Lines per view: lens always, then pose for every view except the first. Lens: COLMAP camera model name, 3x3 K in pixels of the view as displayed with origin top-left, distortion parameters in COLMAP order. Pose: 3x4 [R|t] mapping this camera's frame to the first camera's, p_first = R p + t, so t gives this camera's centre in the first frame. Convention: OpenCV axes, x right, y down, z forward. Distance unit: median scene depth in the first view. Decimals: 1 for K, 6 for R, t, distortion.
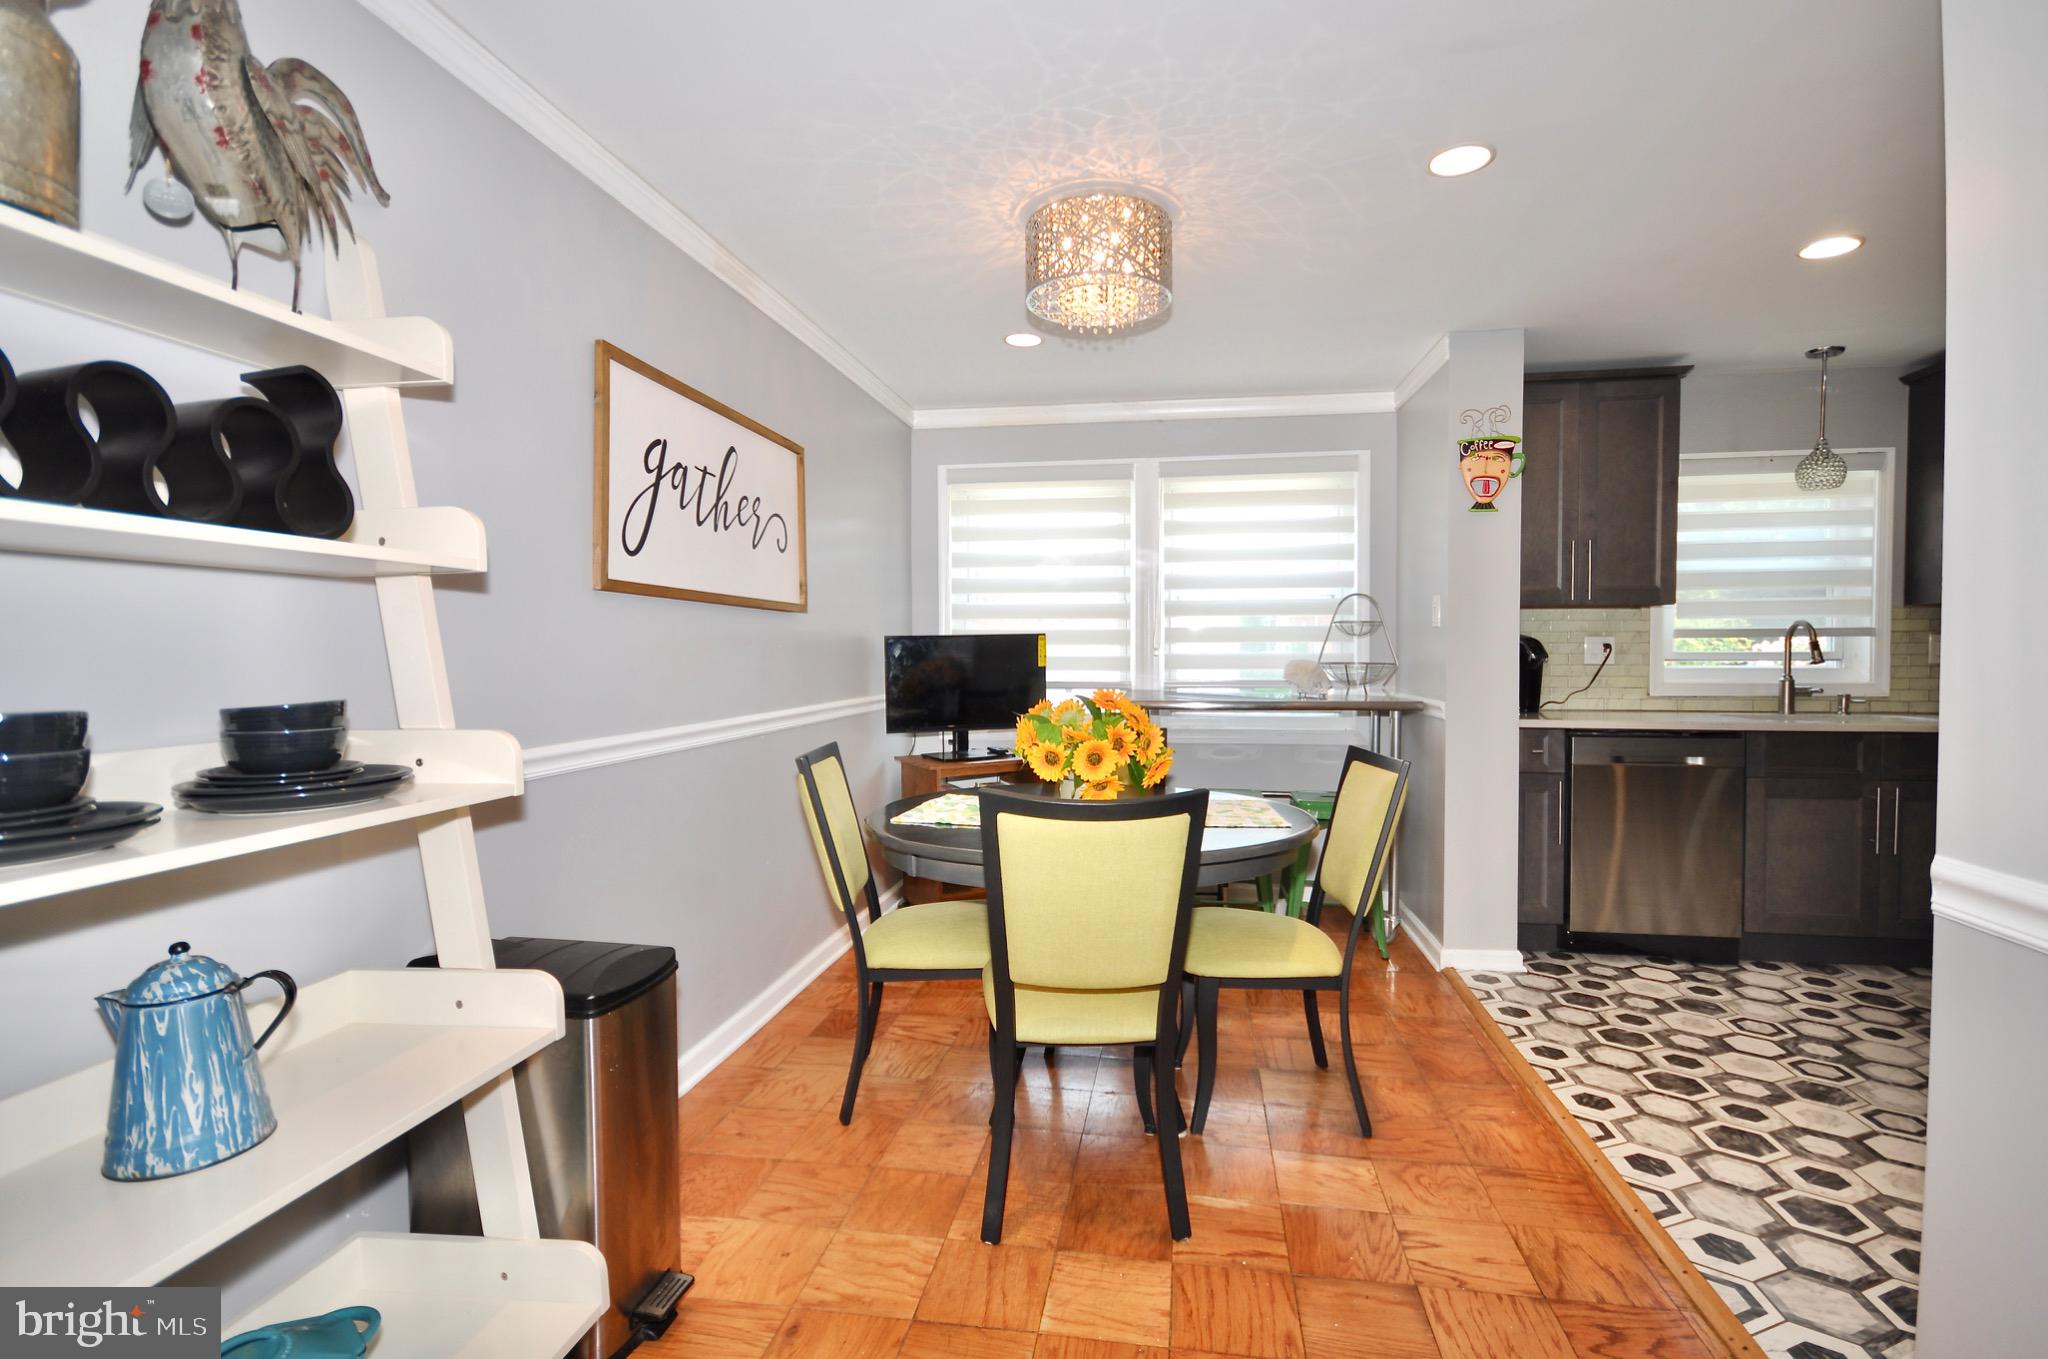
lens RADIAL K [[938.2, 0, 1036.0], [0, 938.2, 670.2], [0, 0, 1]] dist [0.000601, -0.000314]
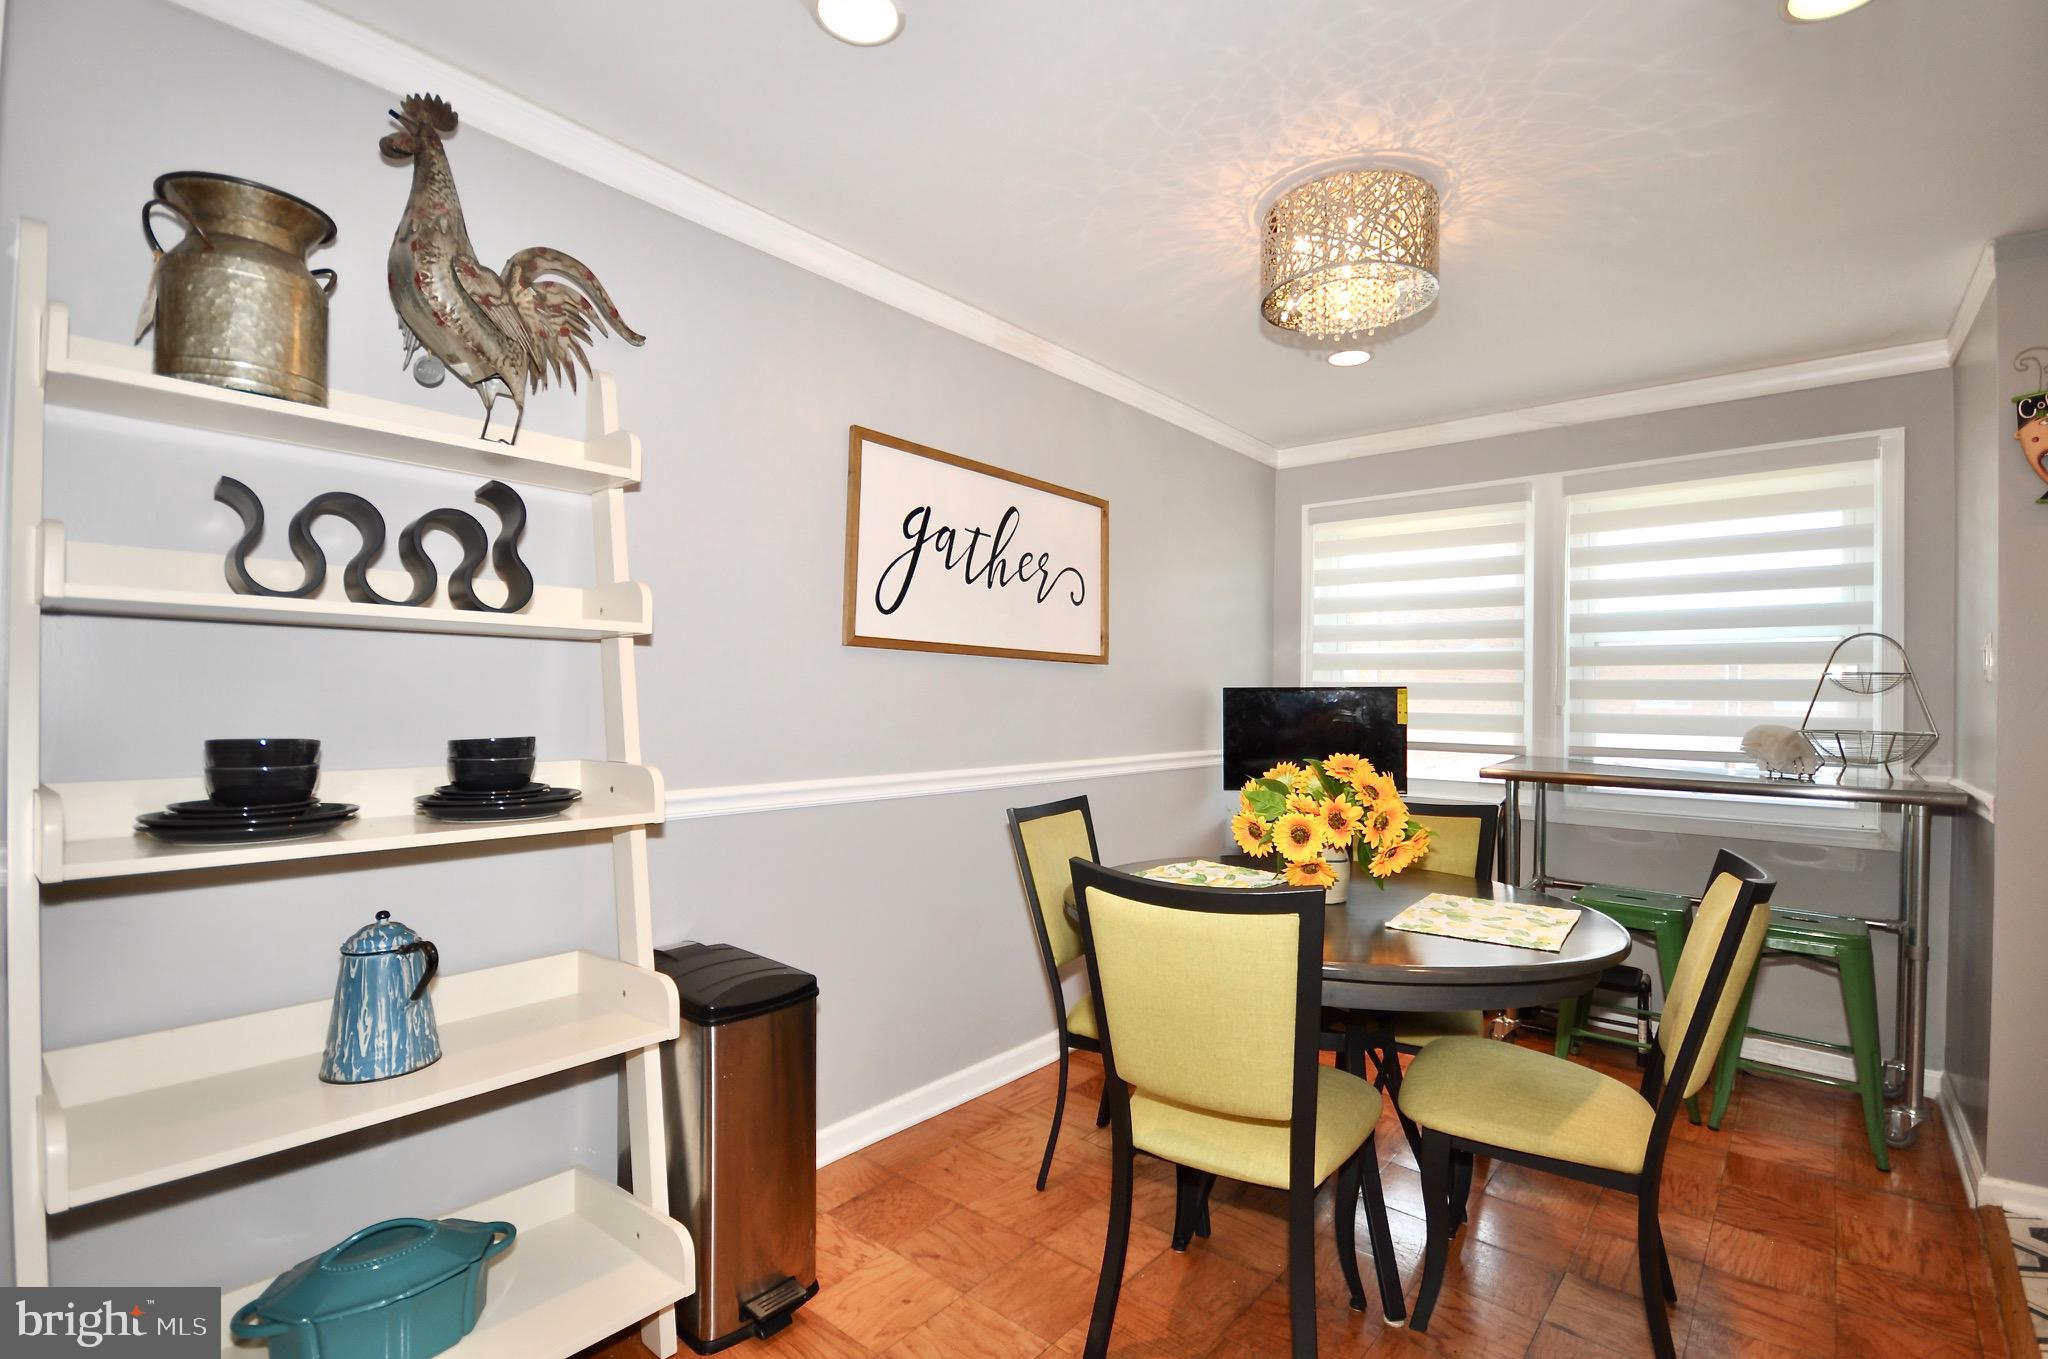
lens RADIAL K [[937.5, 0, 1047.0], [0, 937.5, 688.3], [0, 0, 1]] dist [-0.000615, 0.000062]
pose [[0.863218, 0.009043, -0.504750, 0.242326], [-0.025688, 0.999331, -0.026027, -0.008958], [0.504177, 0.035433, 0.862873, 0.121054]]
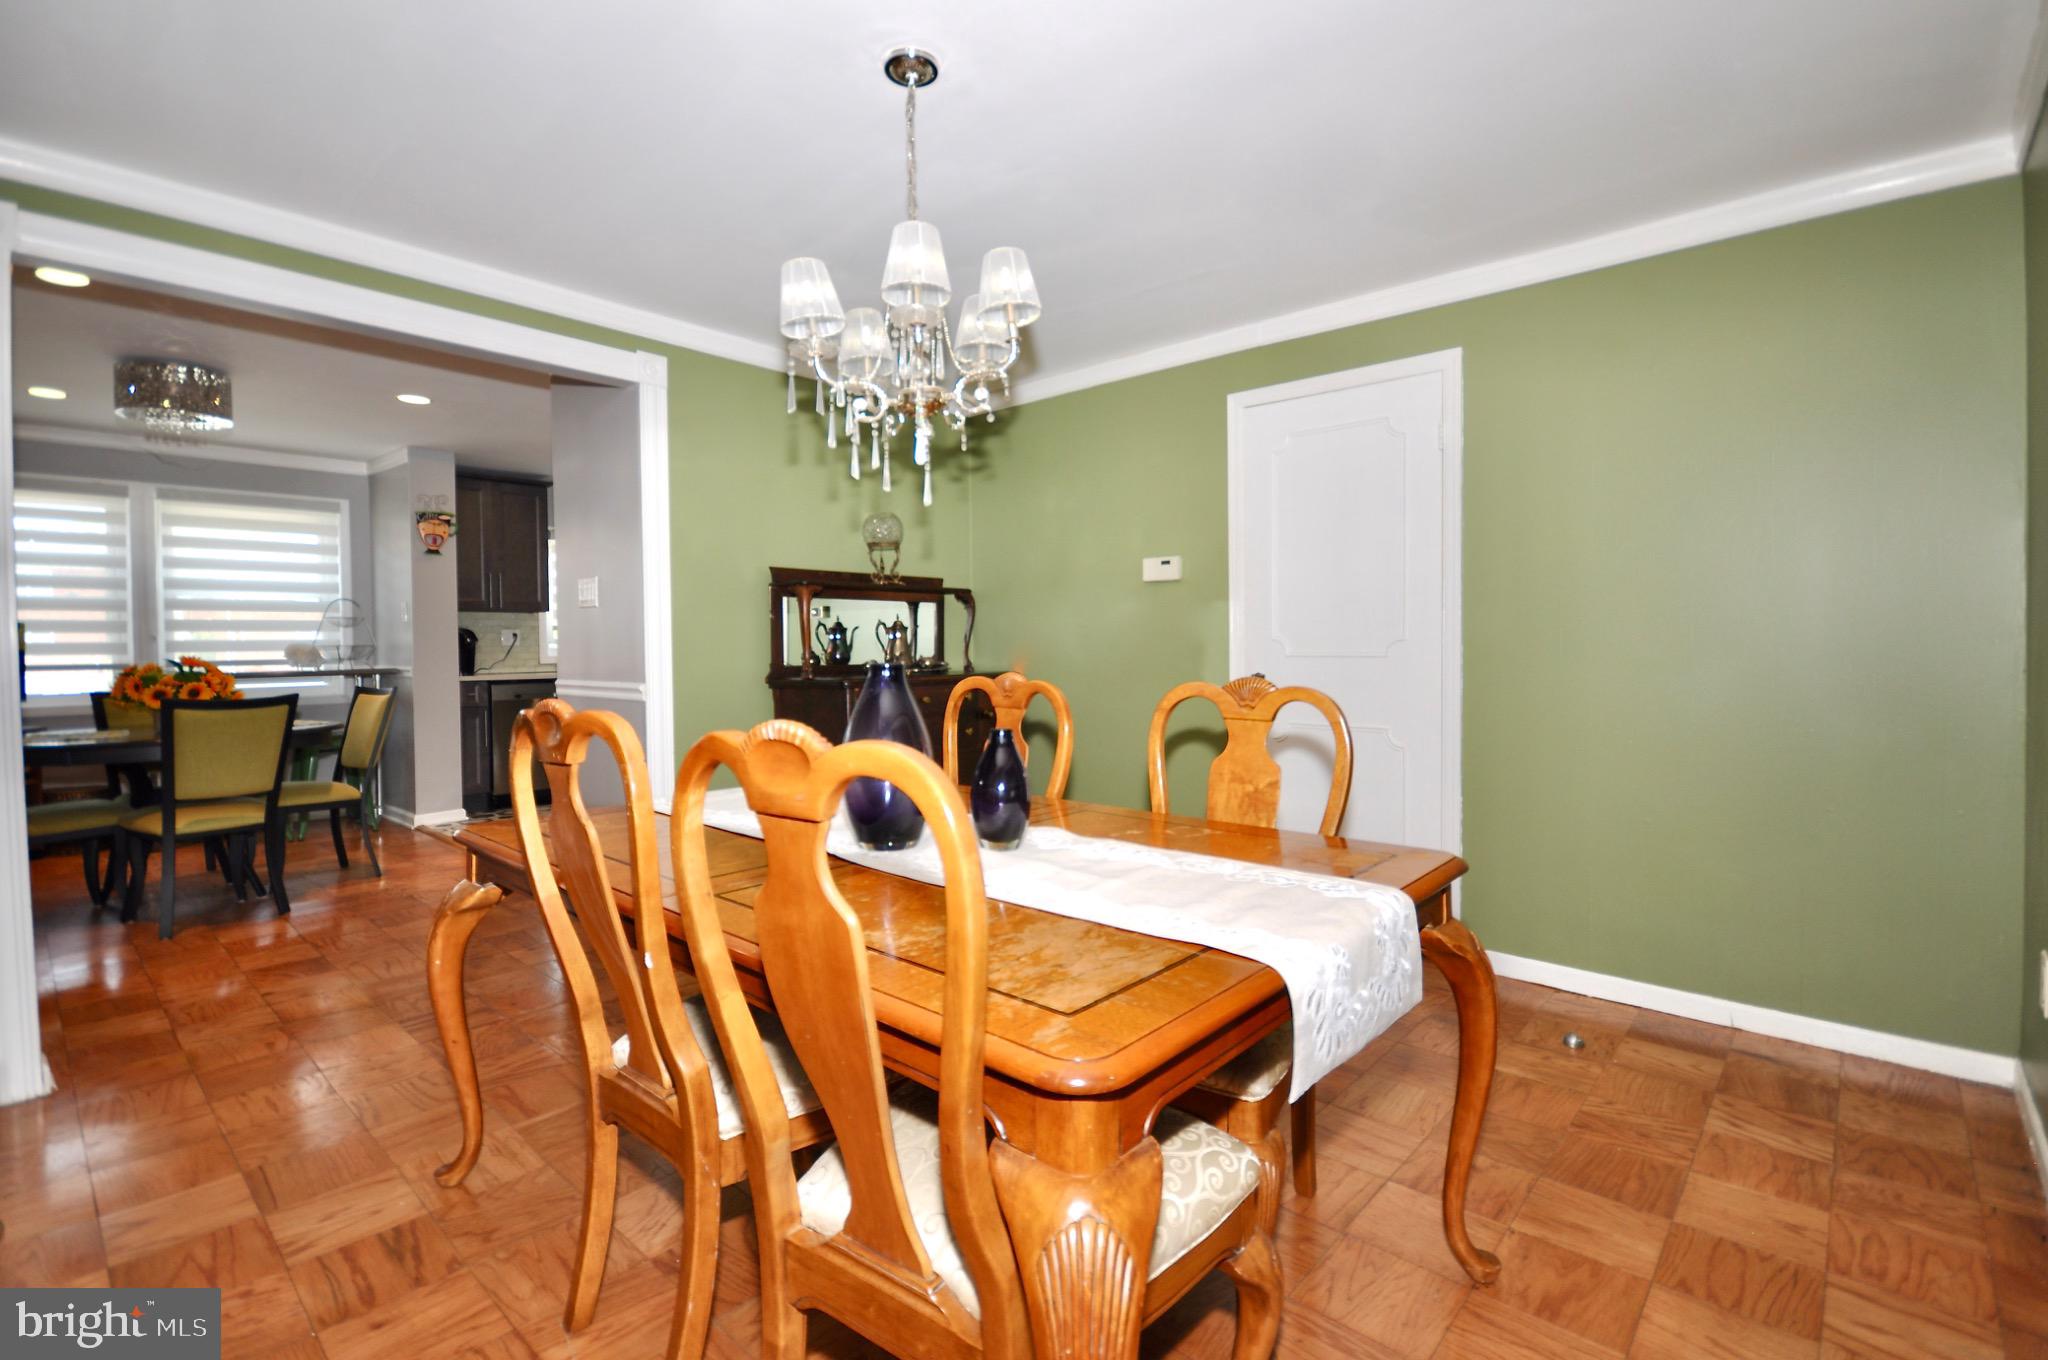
lens RADIAL K [[938.2, 0, 1036.0], [0, 938.2, 670.7], [0, 0, 1]] dist [0.000601, -0.000314]
pose [[0.534842, -0.026345, 0.844541, -0.477029], [0.027378, 0.999529, 0.013842, 0.060423], [-0.844508, 0.015719, 0.535312, -1.039582]]
